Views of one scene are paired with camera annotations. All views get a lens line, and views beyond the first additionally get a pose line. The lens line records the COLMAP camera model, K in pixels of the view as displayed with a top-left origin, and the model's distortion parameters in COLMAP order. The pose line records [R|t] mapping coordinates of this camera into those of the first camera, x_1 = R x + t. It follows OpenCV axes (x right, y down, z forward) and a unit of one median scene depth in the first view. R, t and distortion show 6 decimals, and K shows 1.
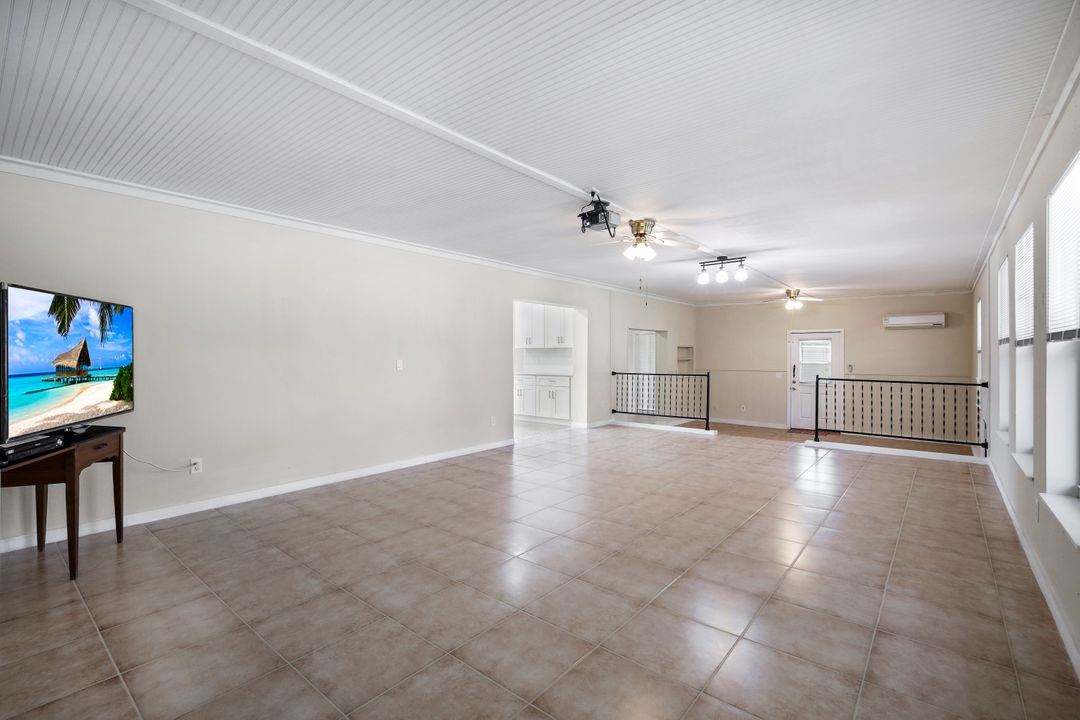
lens RADIAL K [[482.0, 0, 547.9], [0, 482.0, 359.9], [0, 0, 1]] dist [0.003783, -0.000288]
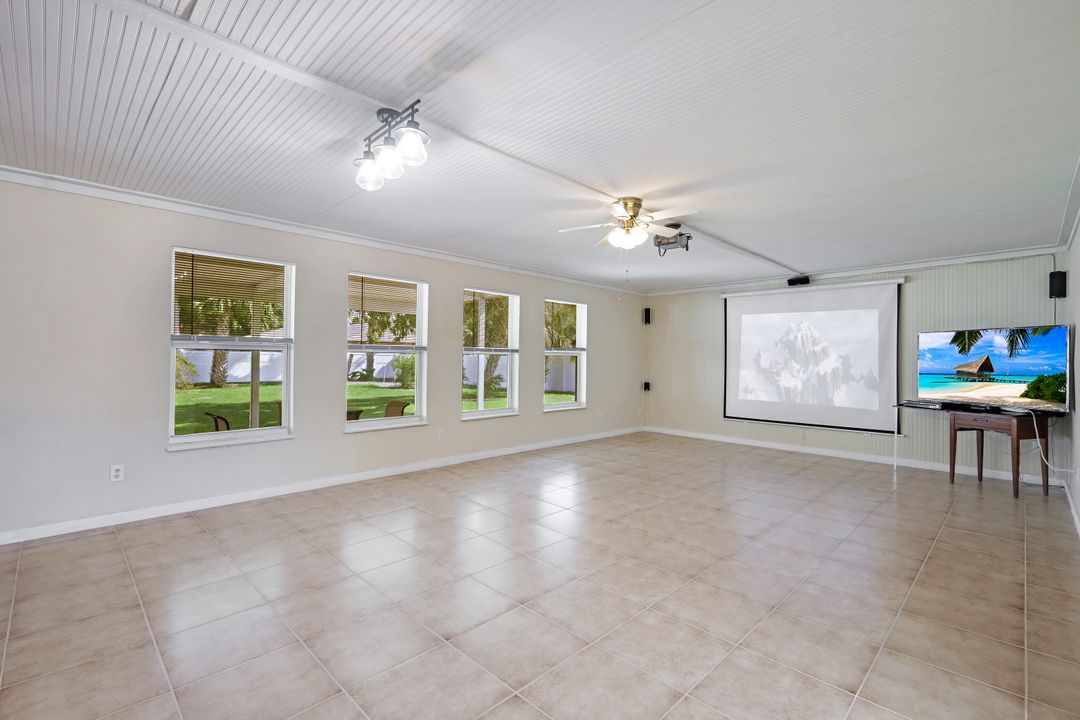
lens RADIAL K [[482.0, 0, 530.8], [0, 482.0, 357.3], [0, 0, 1]] dist [0.003783, -0.000288]
pose [[-0.993635, -0.015099, 0.111629, 0.394007], [-0.014305, 0.999866, 0.007910, -0.027624], [-0.111734, 0.006263, -0.993718, 2.768388]]
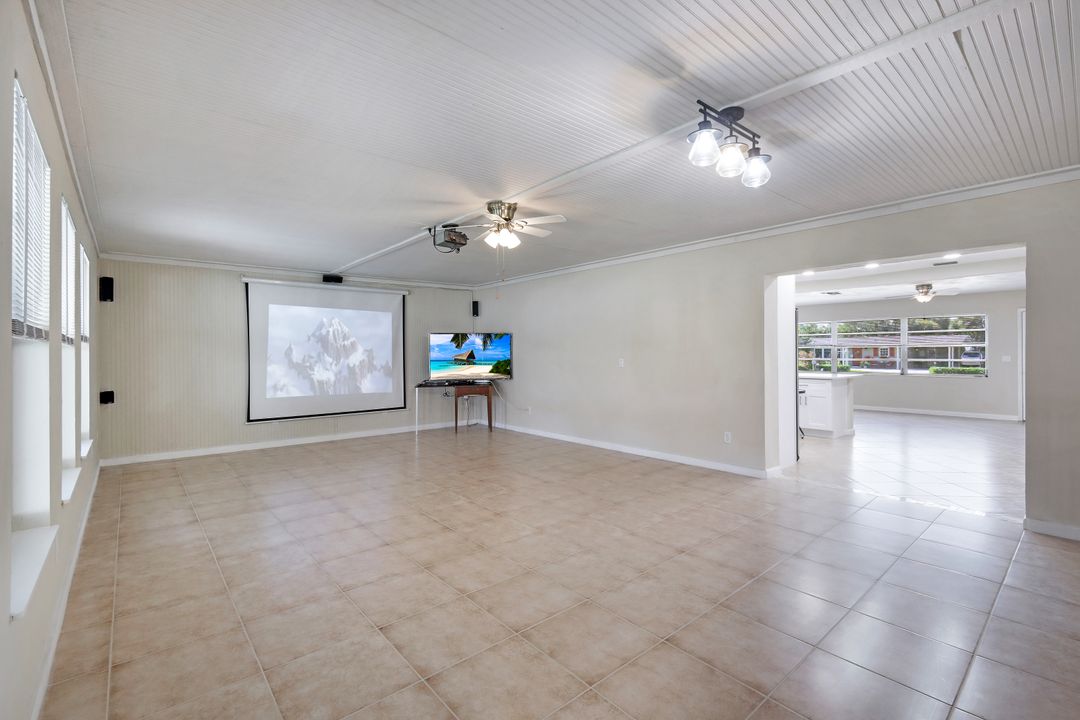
lens RADIAL K [[482.0, 0, 540.9], [0, 482.0, 352.1], [0, 0, 1]] dist [0.003783, -0.000288]
pose [[-0.176895, -0.007558, -0.984201, 1.566486], [-0.005083, 0.999964, -0.006765, -0.011894], [0.984217, 0.003806, -0.176927, 1.819394]]
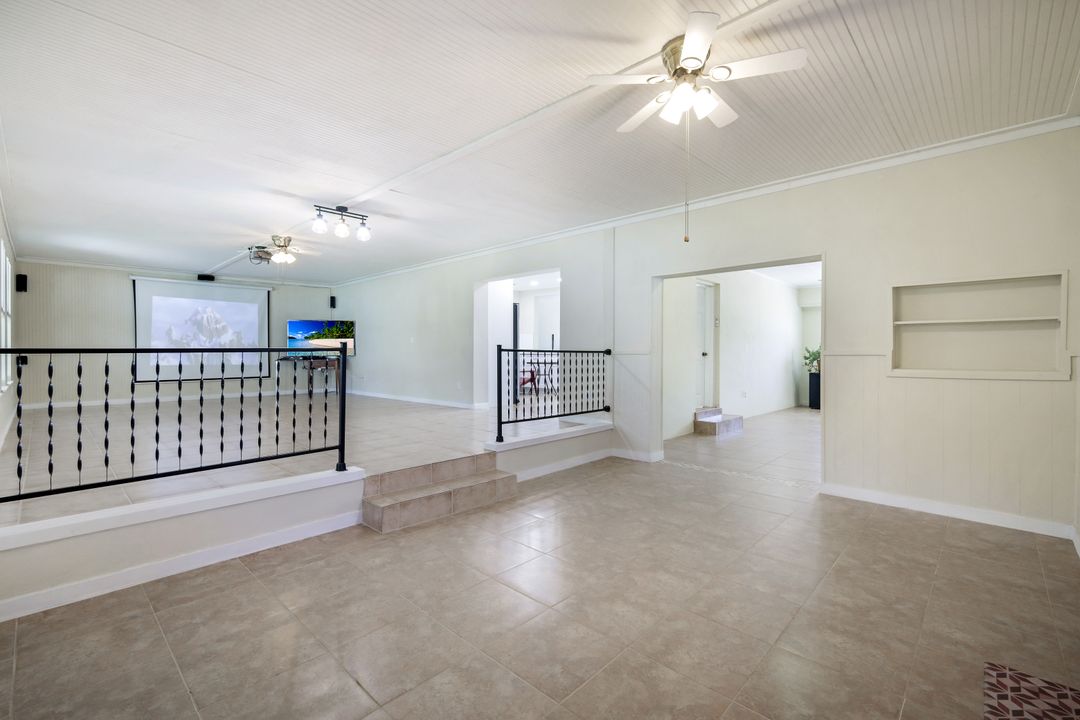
lens RADIAL K [[482.0, 0, 536.3], [0, 482.0, 352.3], [0, 0, 1]] dist [0.003783, -0.000288]
pose [[-0.088386, -0.005700, -0.996070, 2.377713], [-0.008986, 0.999947, -0.004925, 0.102344], [0.996046, 0.008516, -0.088432, 2.833565]]
